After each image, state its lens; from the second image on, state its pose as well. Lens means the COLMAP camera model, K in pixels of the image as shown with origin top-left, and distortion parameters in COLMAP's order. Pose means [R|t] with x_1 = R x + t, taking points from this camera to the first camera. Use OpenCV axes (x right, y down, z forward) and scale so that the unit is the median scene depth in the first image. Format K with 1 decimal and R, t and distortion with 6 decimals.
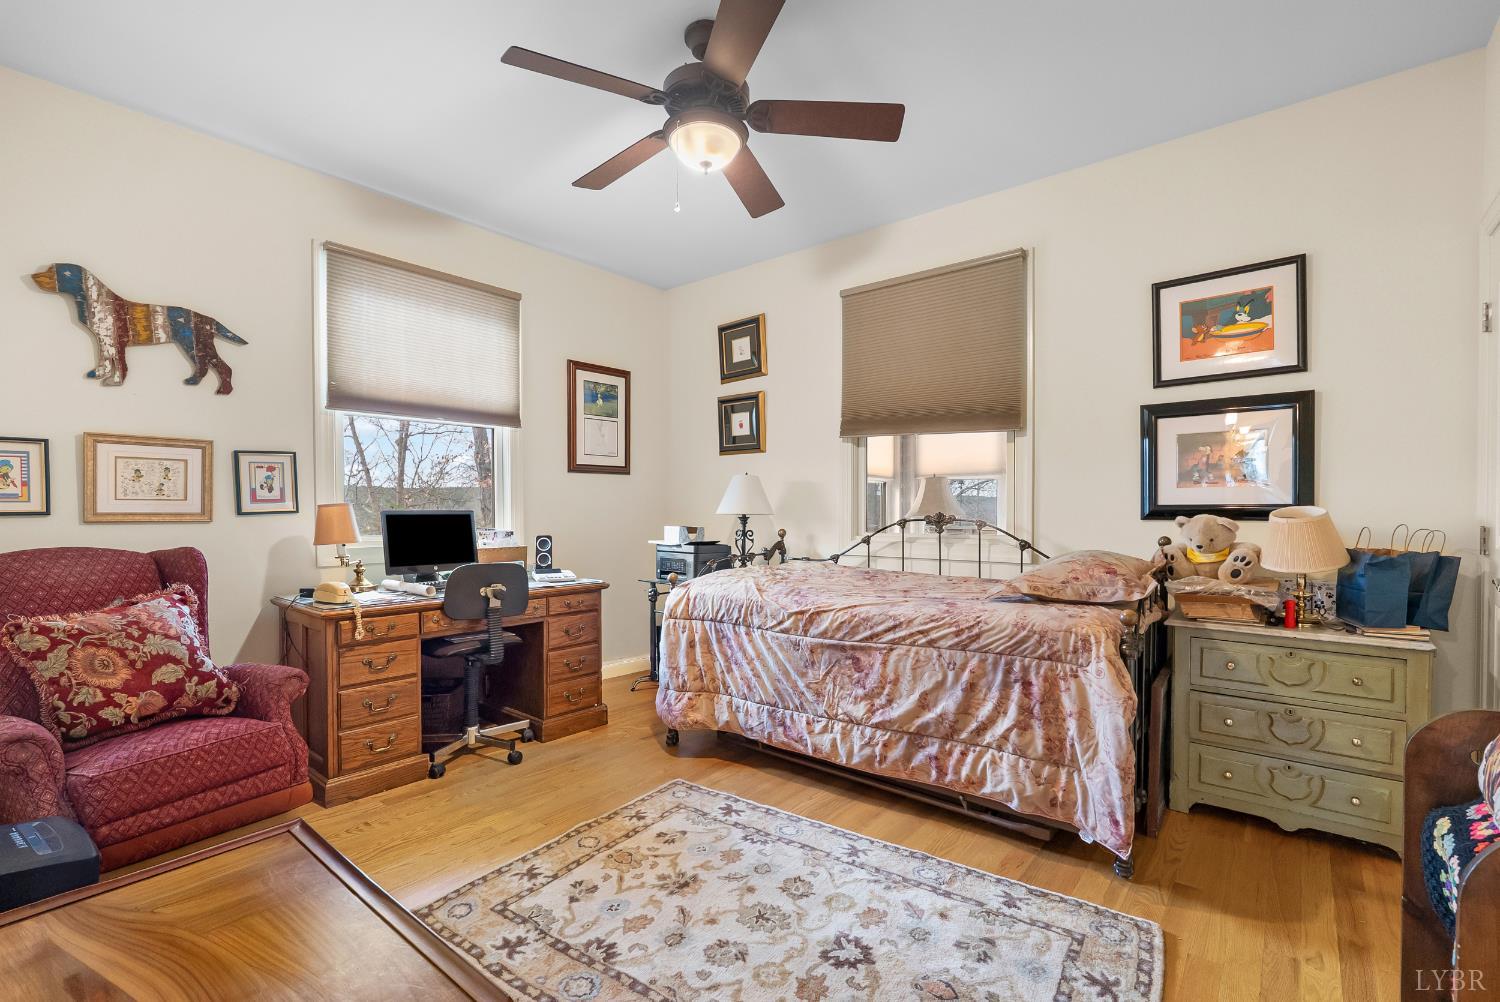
lens RADIAL K [[668.7, 0, 751.2], [0, 668.7, 513.4], [0, 0, 1]] dist [-0.000634, -0.000002]
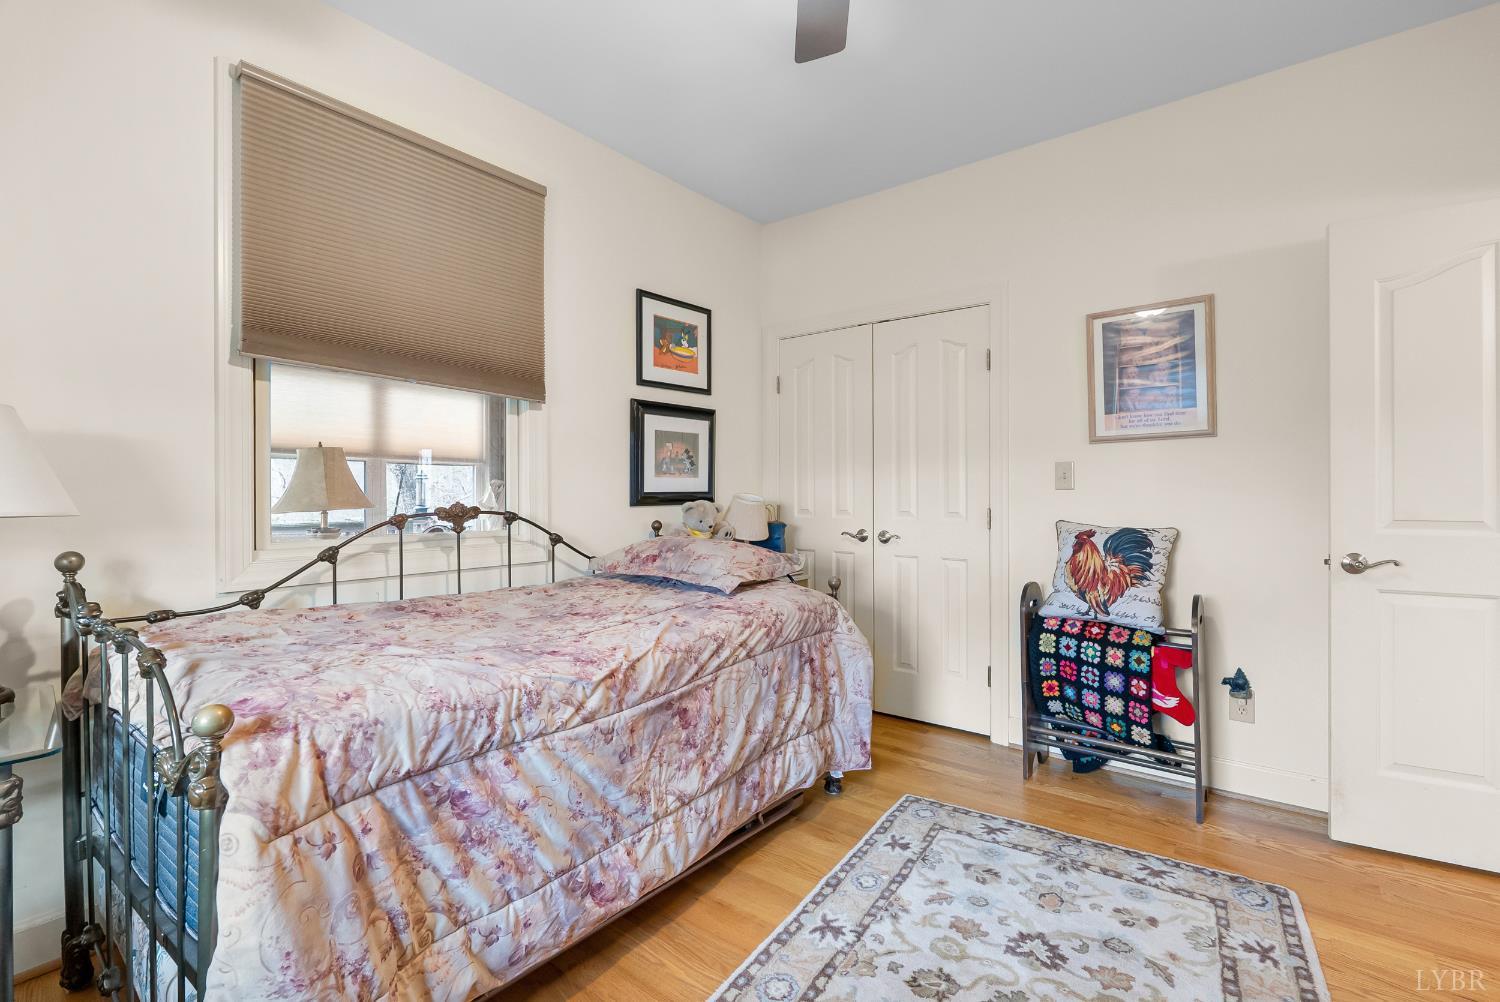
lens RADIAL K [[670.2, 0, 753.3], [0, 670.2, 489.3], [0, 0, 1]] dist [-0.002221, -0.000291]
pose [[-0.016301, 0.006239, 0.999848, -0.547494], [0.011667, 0.999914, -0.006049, -0.009721], [-0.999799, 0.011567, -0.016372, 0.936692]]
